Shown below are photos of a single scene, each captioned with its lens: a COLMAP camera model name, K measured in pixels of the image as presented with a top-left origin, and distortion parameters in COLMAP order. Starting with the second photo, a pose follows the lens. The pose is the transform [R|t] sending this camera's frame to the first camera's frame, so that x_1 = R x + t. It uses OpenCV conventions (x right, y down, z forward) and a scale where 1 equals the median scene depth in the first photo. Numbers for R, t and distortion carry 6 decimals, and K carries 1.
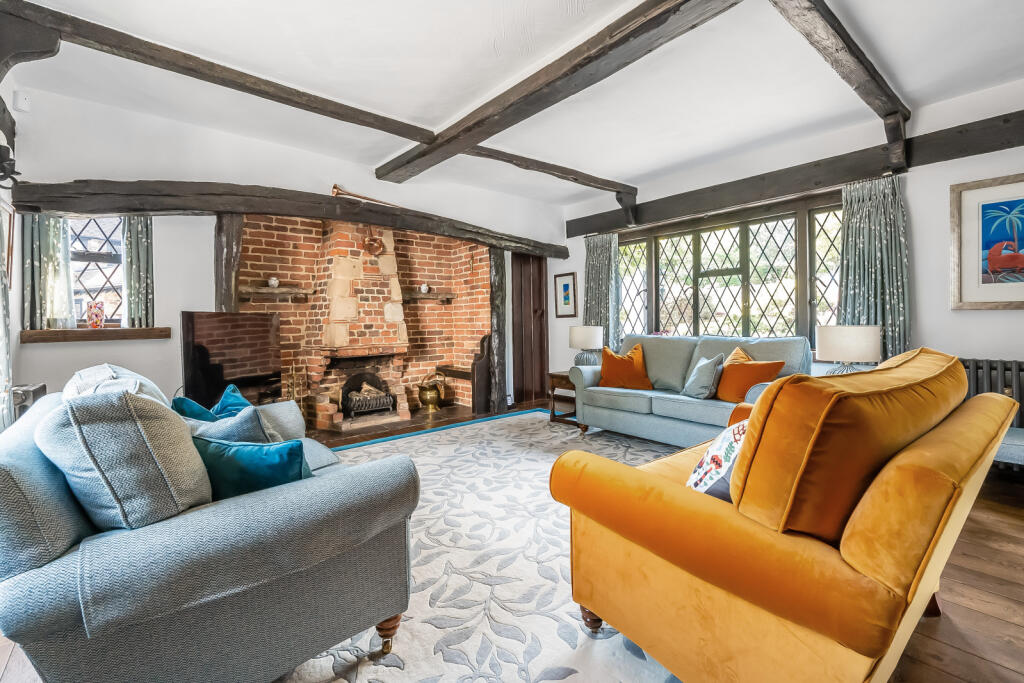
lens RADIAL K [[438.2, 0, 515.4], [0, 438.2, 323.7], [0, 0, 1]] dist [0.002186, 0.000116]
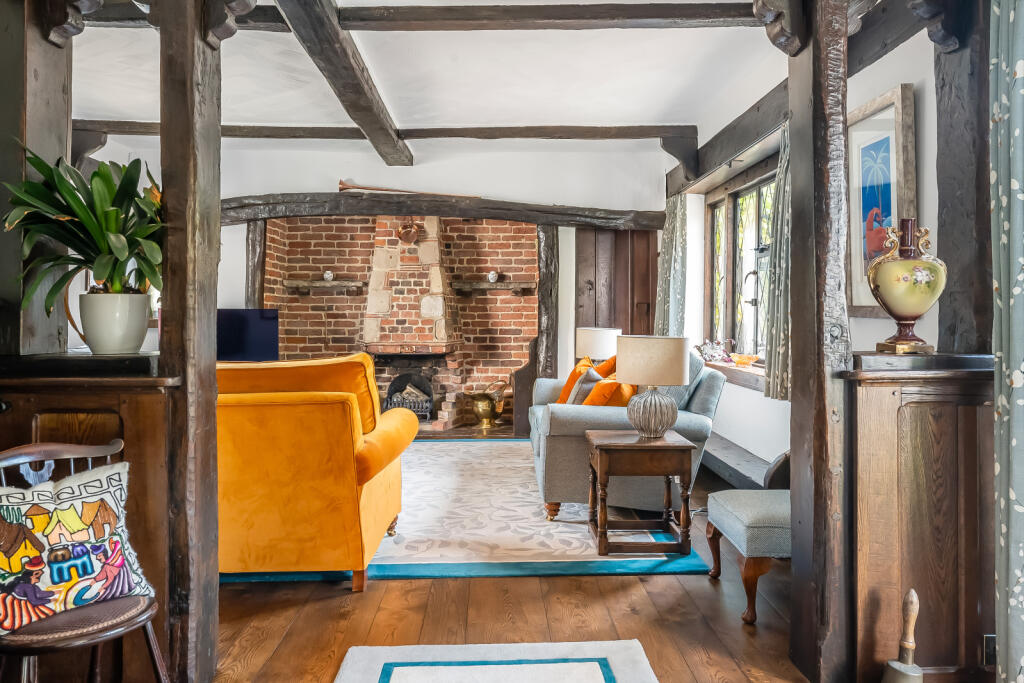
lens RADIAL K [[786.4, 0, 511.1], [0, 786.4, 312.3], [0, 0, 1]] dist [0.040886, 0.000699]
pose [[0.768774, 0.017529, -0.639280, 0.871313], [-0.019007, 0.999809, 0.004557, -0.024961], [0.639238, 0.008648, 0.768960, -0.114957]]
